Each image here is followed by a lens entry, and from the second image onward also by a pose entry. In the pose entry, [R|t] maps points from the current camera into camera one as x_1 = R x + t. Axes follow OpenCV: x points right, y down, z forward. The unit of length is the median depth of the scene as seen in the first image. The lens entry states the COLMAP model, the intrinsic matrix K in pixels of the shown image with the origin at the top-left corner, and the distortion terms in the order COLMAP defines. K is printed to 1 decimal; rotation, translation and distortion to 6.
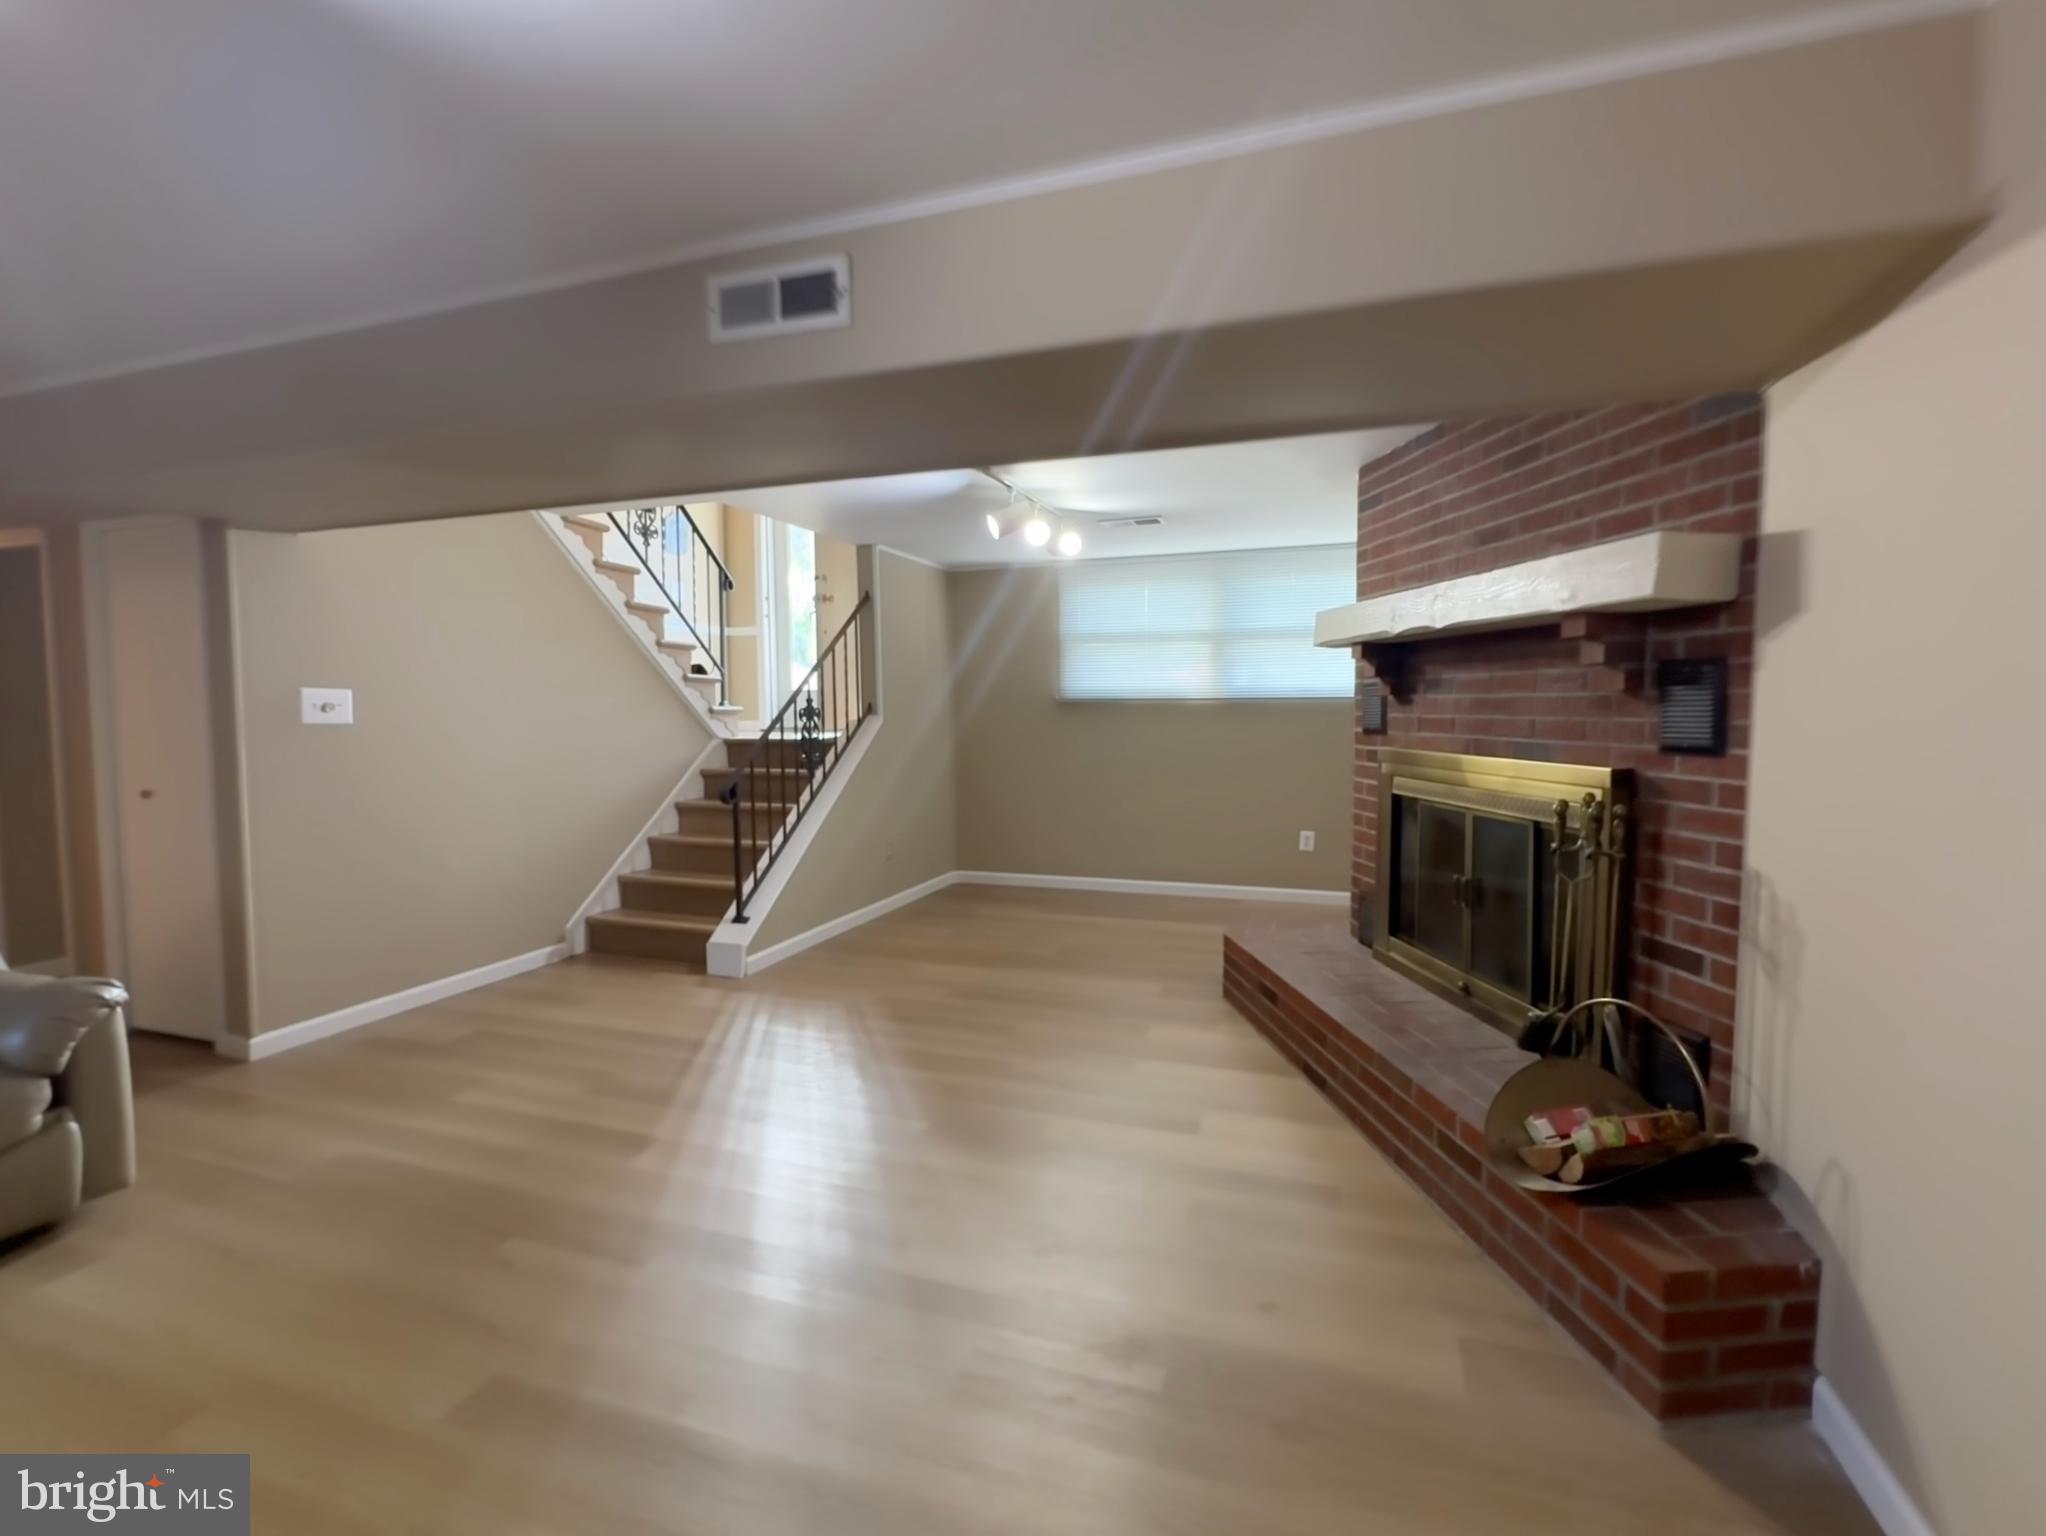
lens RADIAL K [[940.3, 0, 1023.0], [0, 940.3, 768.0], [0, 0, 1]] dist [-0.000523, -0.000015]
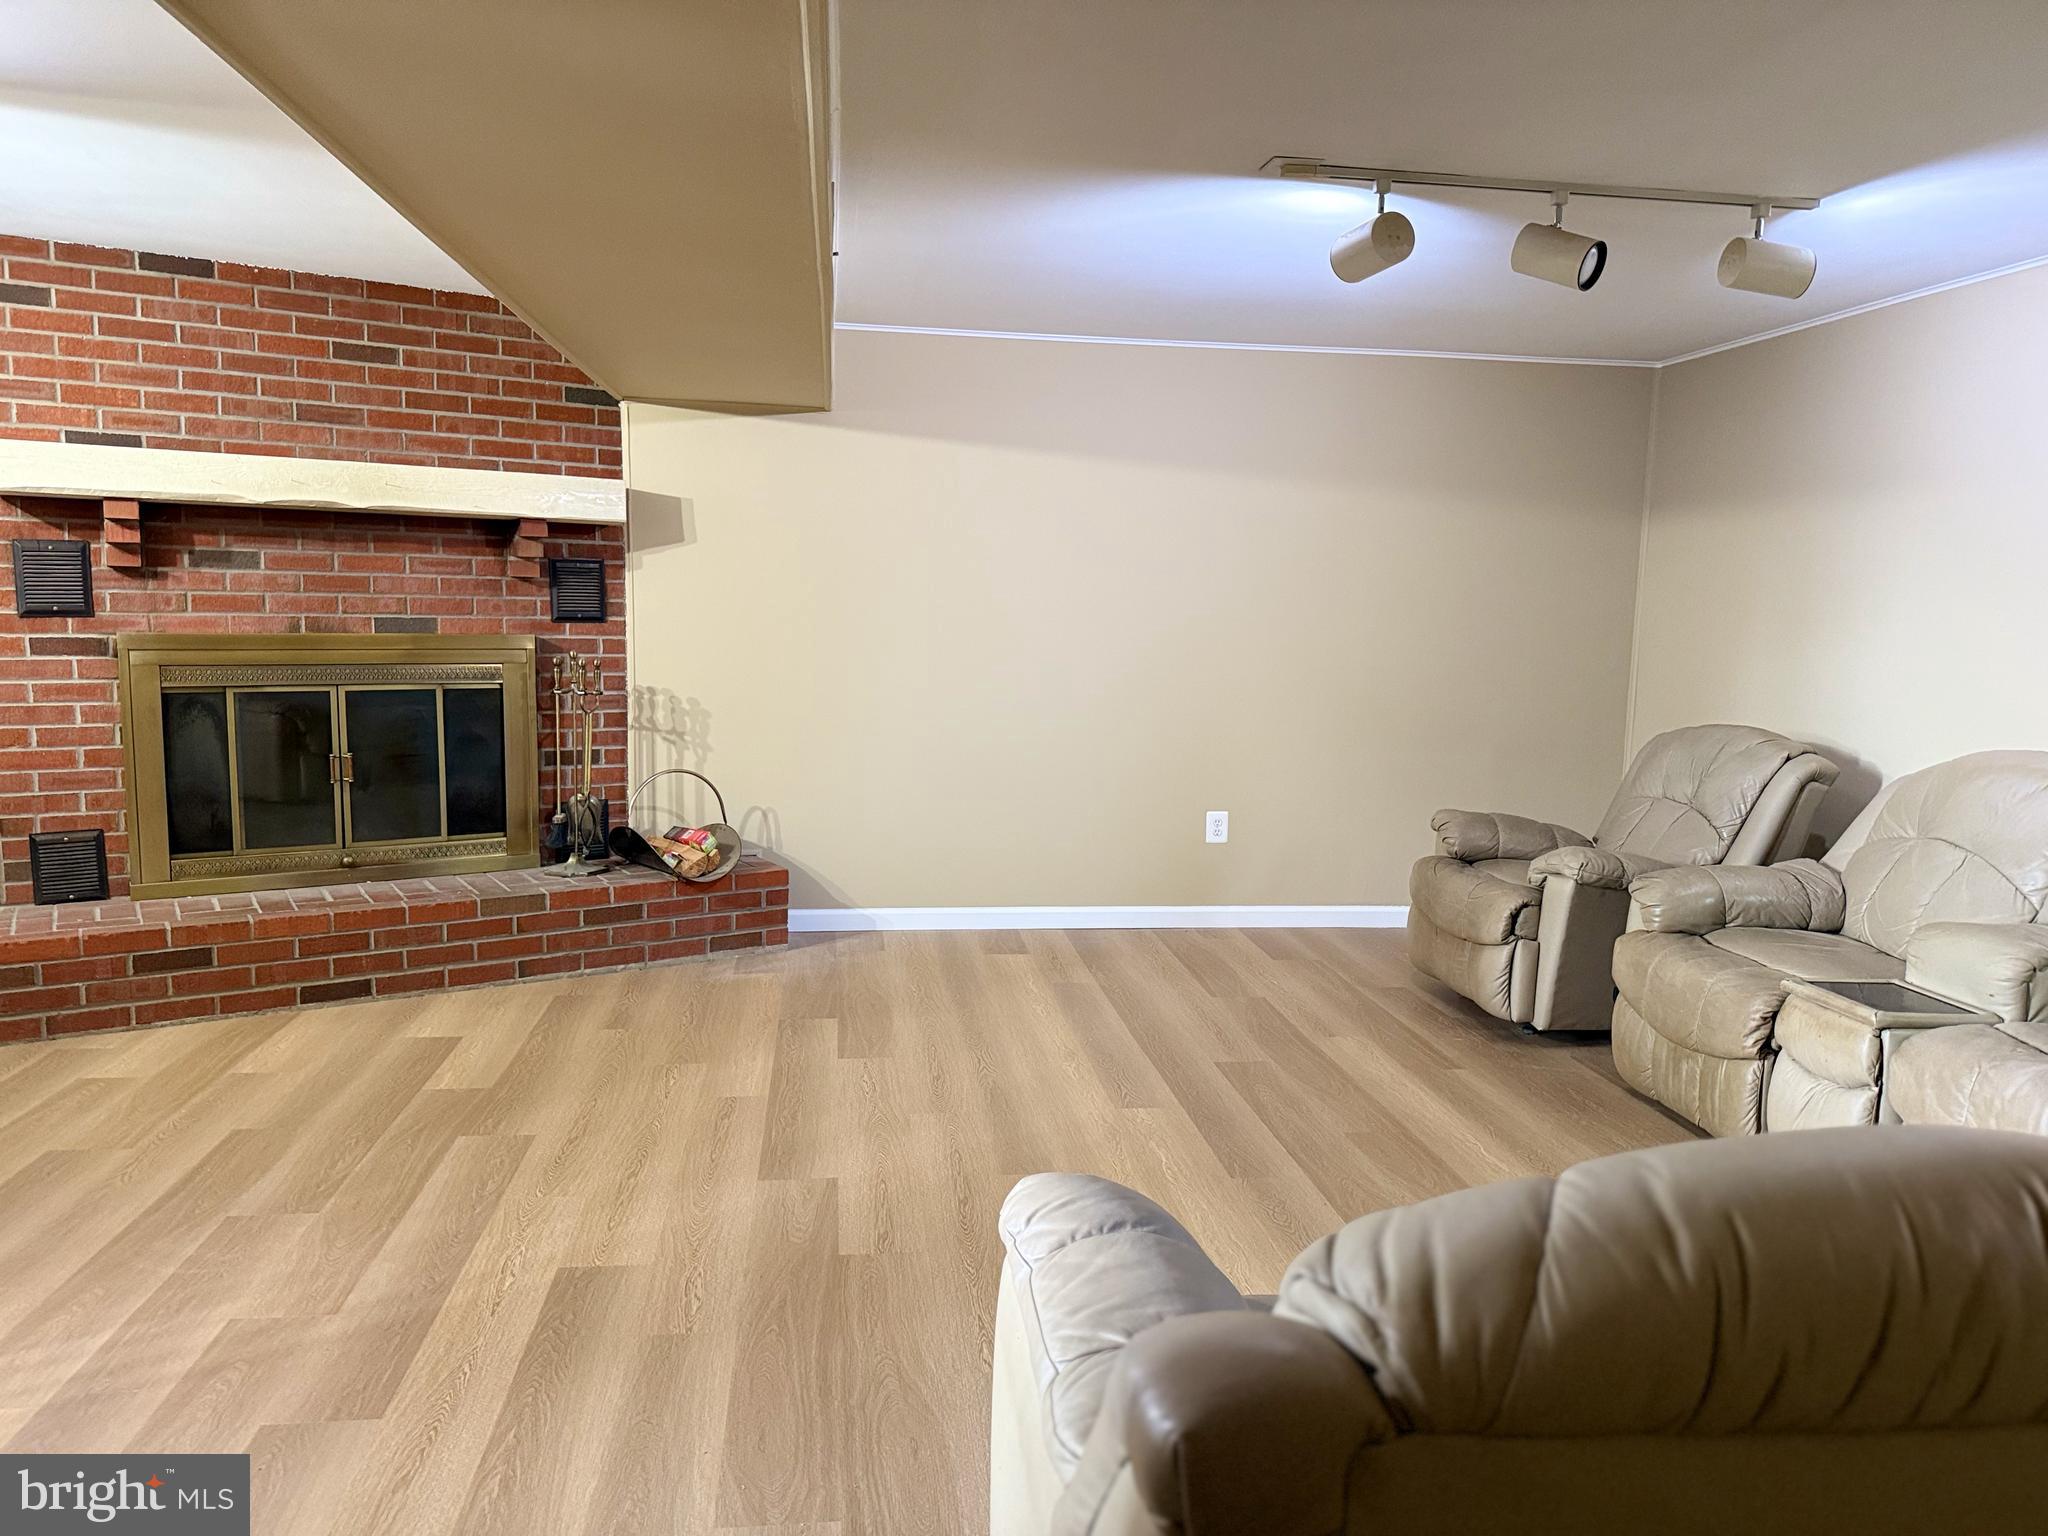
lens RADIAL K [[1442.8, 0, 1022.4], [0, 1442.8, 772.0], [0, 0, 1]] dist [0.041261, -0.039521]
pose [[-0.454684, -0.115276, 0.883162, -1.670710], [0.038533, 0.988114, 0.148813, -0.093345], [-0.889819, 0.101694, -0.444837, 1.397267]]
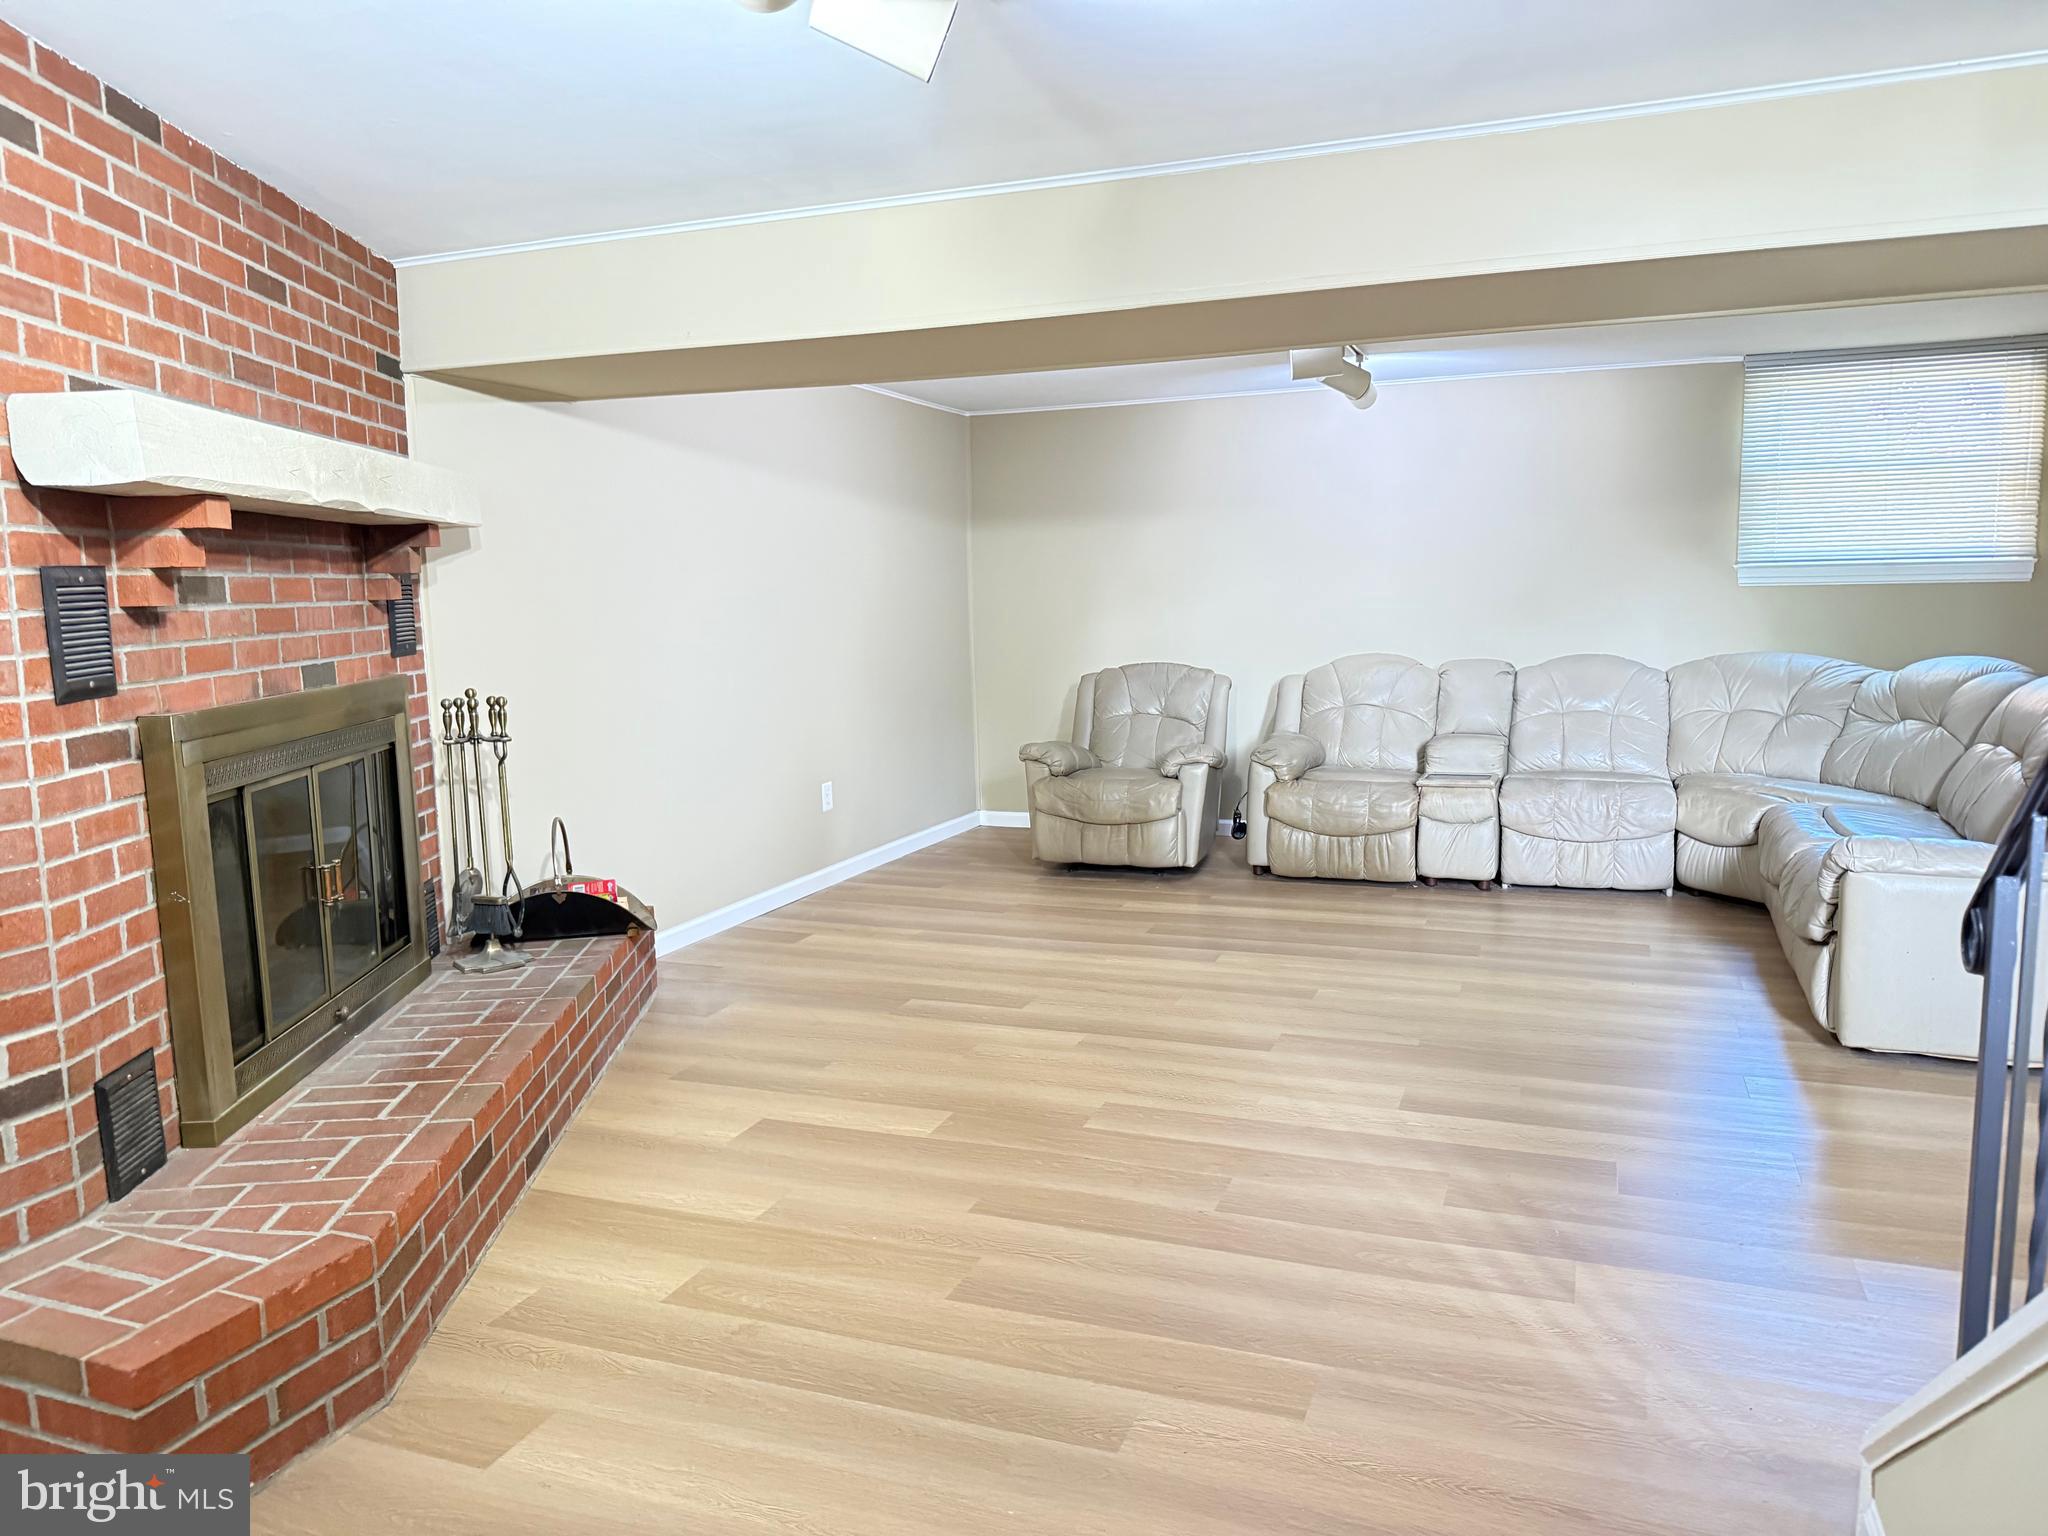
lens RADIAL K [[1442.8, 0, 1022.4], [0, 1442.8, 772.0], [0, 0, 1]] dist [0.041261, -0.039521]
pose [[-0.999280, 0.024231, 0.029204, -0.112103], [0.029420, 0.980780, 0.192884, -0.196314], [-0.023969, 0.193604, -0.980787, 2.733565]]
